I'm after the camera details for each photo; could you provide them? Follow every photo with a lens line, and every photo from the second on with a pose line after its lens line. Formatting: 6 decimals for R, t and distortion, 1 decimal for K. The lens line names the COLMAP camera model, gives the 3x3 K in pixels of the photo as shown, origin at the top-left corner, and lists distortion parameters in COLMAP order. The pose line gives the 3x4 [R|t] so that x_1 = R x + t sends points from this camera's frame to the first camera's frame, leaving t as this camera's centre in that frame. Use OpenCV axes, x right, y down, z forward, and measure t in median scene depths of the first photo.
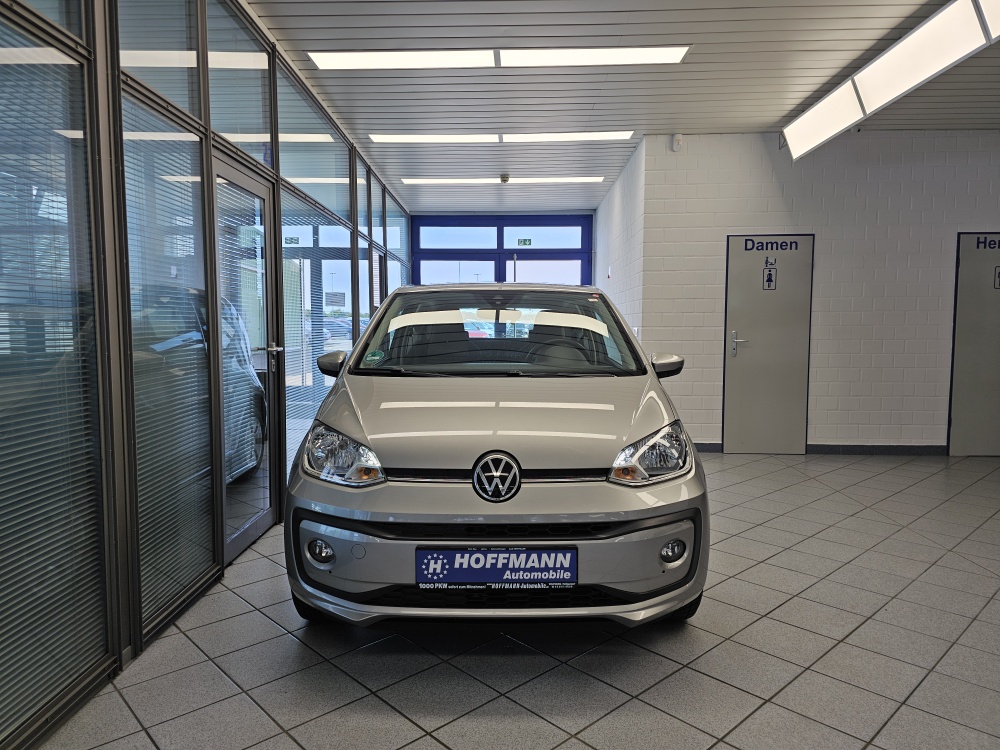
lens RADIAL K [[670.0, 0, 499.2], [0, 670.0, 375.9], [0, 0, 1]] dist [0.058023, -0.063473]
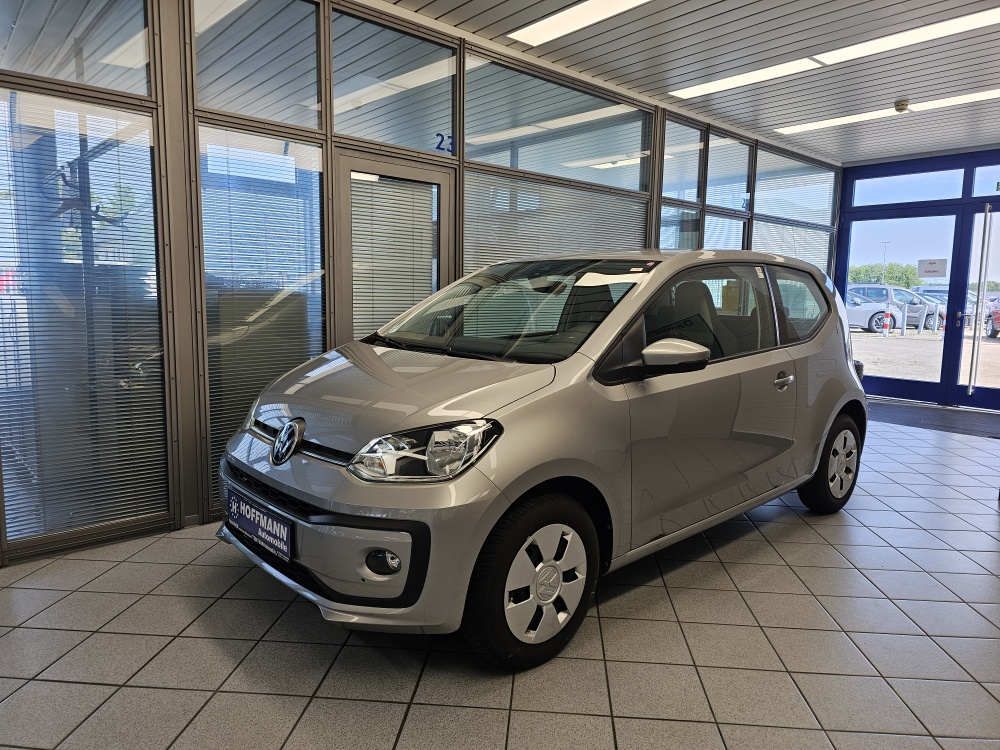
lens RADIAL K [[670.0, 0, 497.5], [0, 670.0, 373.8], [0, 0, 1]] dist [0.058023, -0.063473]
pose [[0.673561, 0.098807, -0.732497, 0.725155], [-0.071707, 0.995085, 0.068290, -0.037783], [0.735645, 0.006527, 0.677336, 0.390842]]
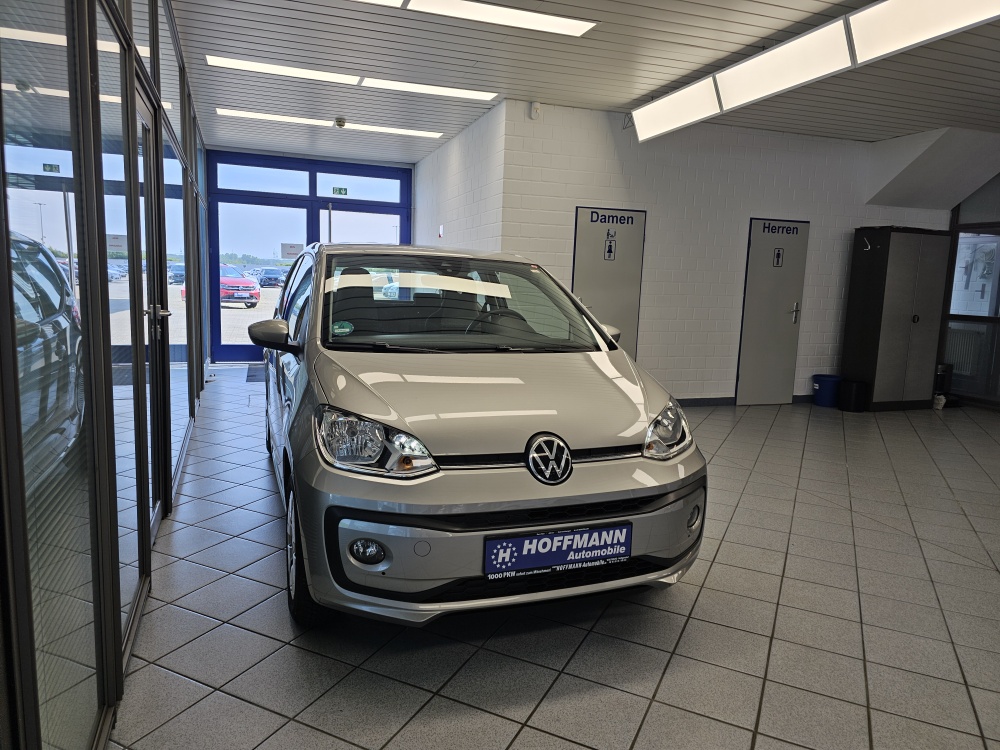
lens RADIAL K [[670.0, 0, 497.6], [0, 670.0, 371.1], [0, 0, 1]] dist [0.058023, -0.063473]
pose [[0.934371, -0.014664, 0.355998, -0.315038], [-0.008322, 0.997982, 0.062952, -0.030098], [-0.356203, -0.061783, 0.932364, 0.083443]]
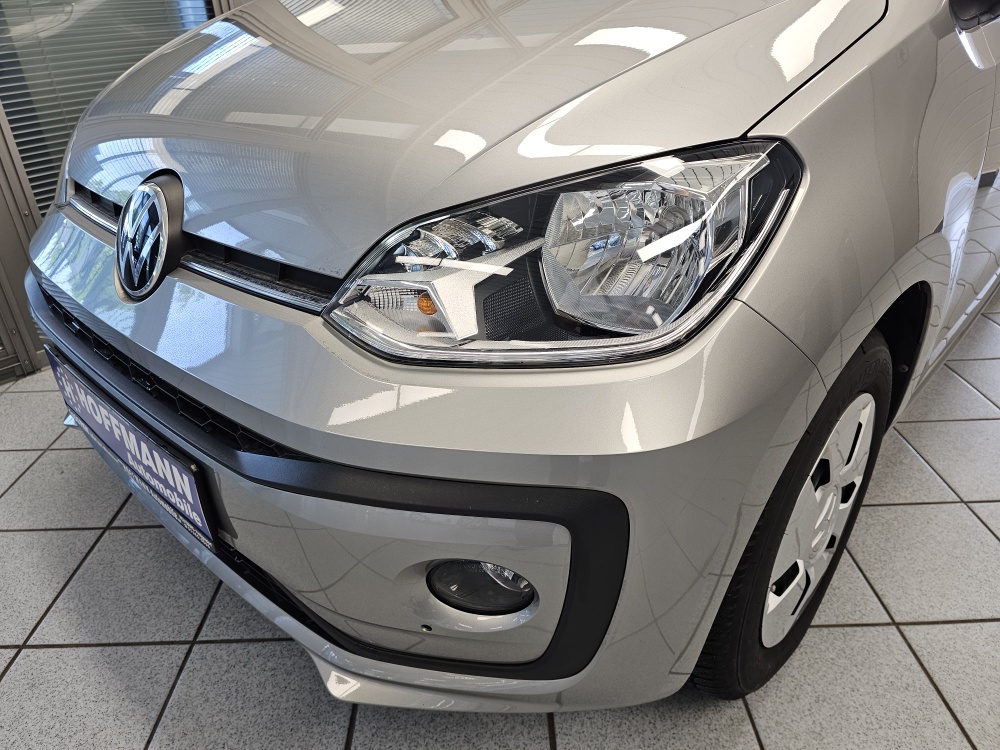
lens RADIAL K [[670.0, 0, 508.1], [0, 670.0, 374.3], [0, 0, 1]] dist [0.058023, -0.063473]
pose [[0.754459, 0.301274, -0.583117, 0.321327], [-0.018169, 0.897674, 0.440285, 0.027649], [0.656096, -0.321582, 0.682732, 0.618450]]
